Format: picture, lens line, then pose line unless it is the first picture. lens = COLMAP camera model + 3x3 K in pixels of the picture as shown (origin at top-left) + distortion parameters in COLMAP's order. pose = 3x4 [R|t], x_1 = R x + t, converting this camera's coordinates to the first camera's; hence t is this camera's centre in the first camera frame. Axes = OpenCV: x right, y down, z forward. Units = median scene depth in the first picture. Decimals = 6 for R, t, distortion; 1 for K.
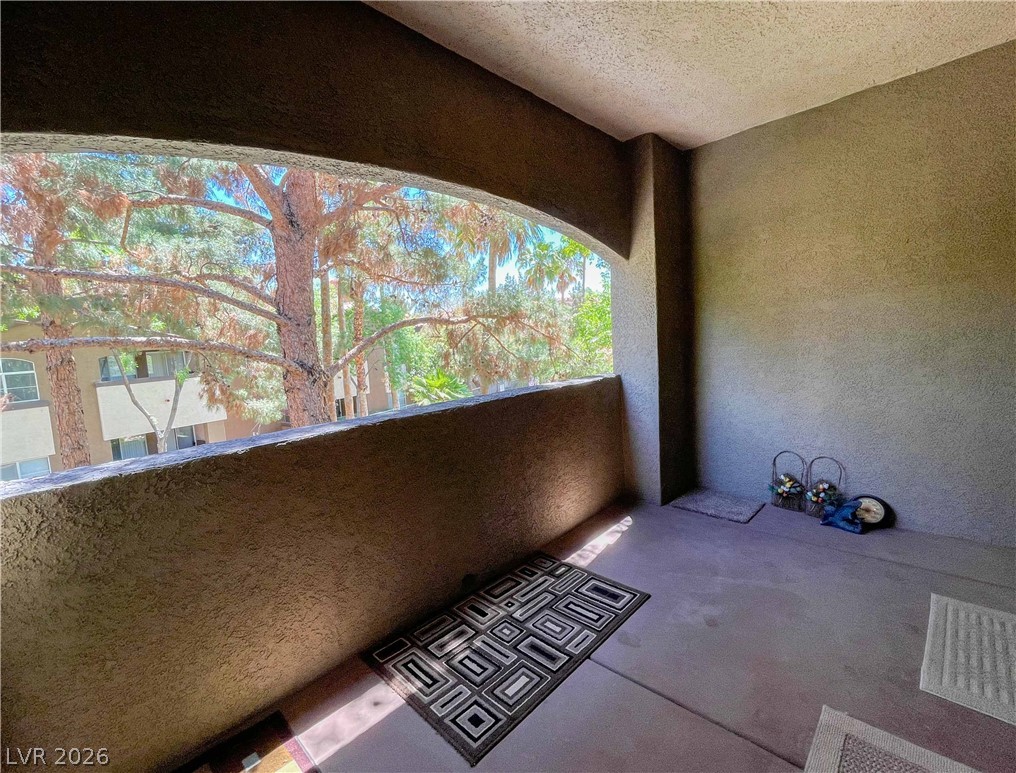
lens RADIAL K [[462.0, 0, 504.8], [0, 462.0, 379.8], [0, 0, 1]] dist [-0.002610, -0.000443]
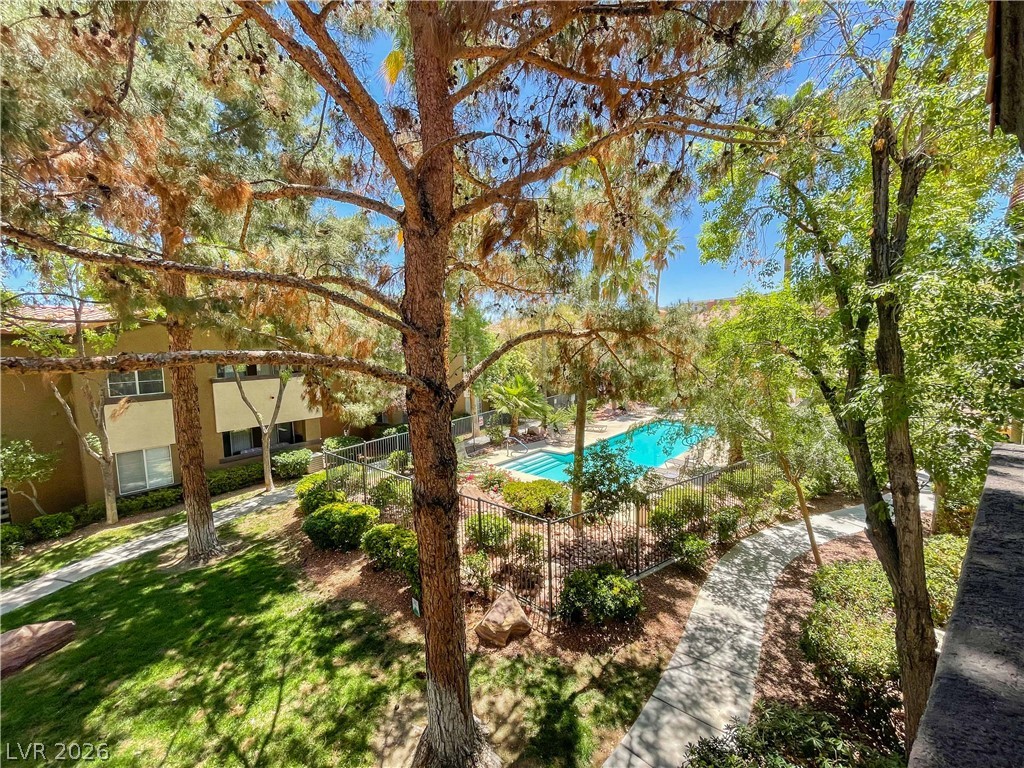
lens RADIAL K [[450.7, 0, 514.4], [0, 450.7, 388.5], [0, 0, 1]] dist [-0.002980, -0.001595]
pose [[0.989664, 0.047426, -0.135339, -0.096243], [-0.047303, 0.998872, 0.004122, -0.019145], [0.135382, 0.002323, 0.990791, 0.114729]]
